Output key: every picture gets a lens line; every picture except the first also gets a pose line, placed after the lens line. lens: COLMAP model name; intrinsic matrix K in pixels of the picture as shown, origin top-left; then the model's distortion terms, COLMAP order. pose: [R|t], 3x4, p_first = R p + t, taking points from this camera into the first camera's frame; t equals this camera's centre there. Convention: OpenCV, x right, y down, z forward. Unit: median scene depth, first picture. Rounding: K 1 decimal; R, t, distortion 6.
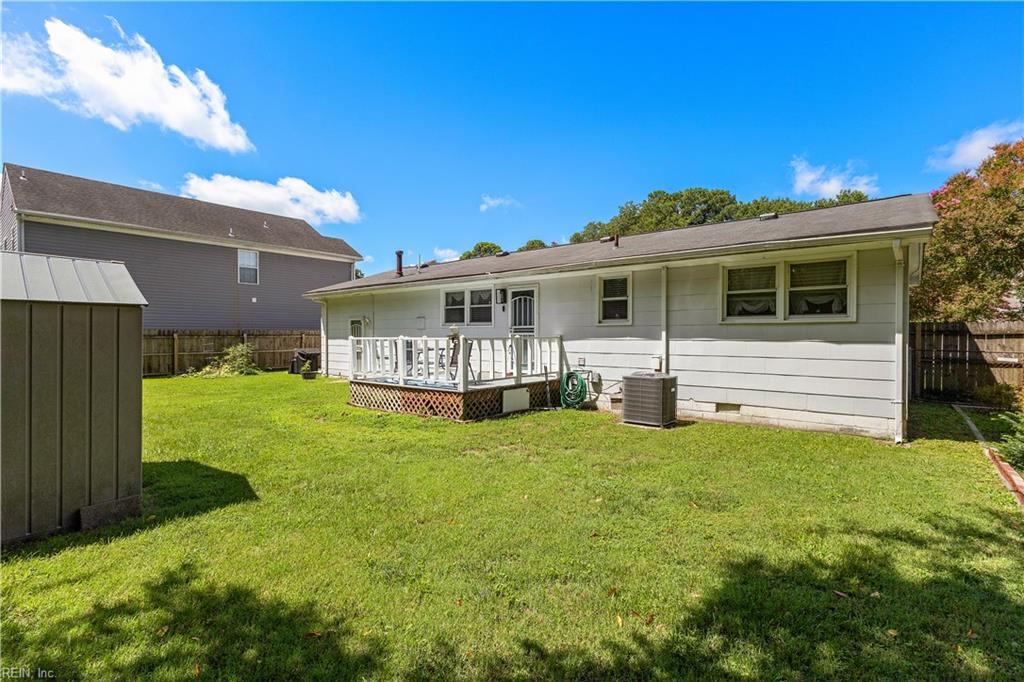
lens RADIAL K [[475.8, 0, 512.0], [0, 475.8, 341.0], [0, 0, 1]] dist [0.000305, 0.000027]
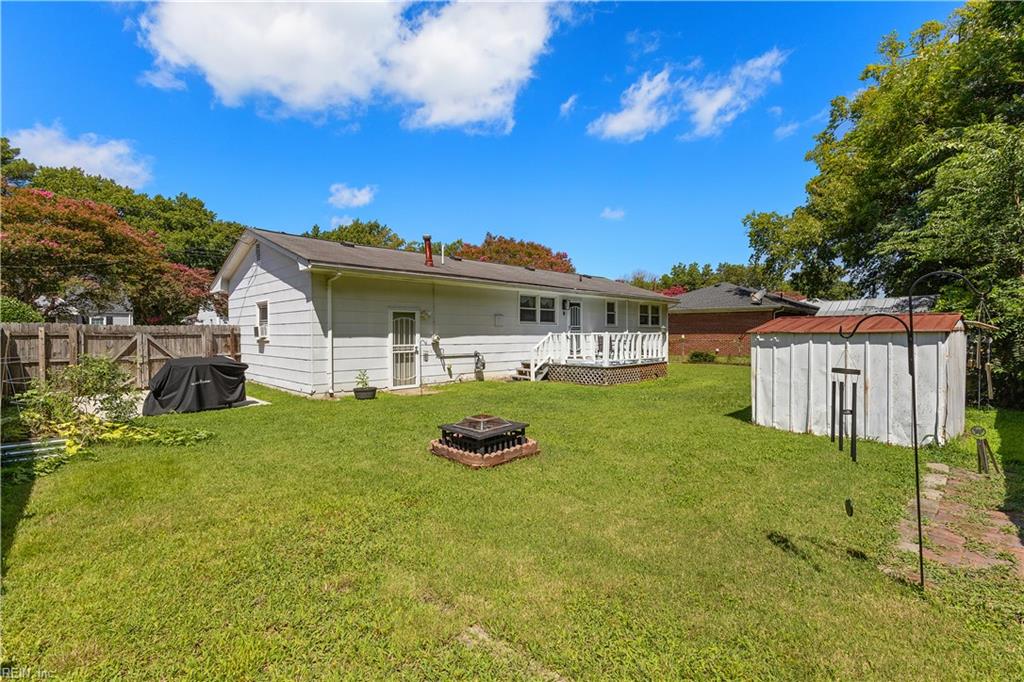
lens RADIAL K [[475.8, 0, 512.0], [0, 475.8, 341.0], [0, 0, 1]] dist [0.000305, 0.000027]
pose [[0.125023, -0.016333, 0.992019, -1.359645], [0.012853, 0.999807, 0.014841, -0.007847], [-0.992071, 0.010895, 0.125209, 0.919117]]
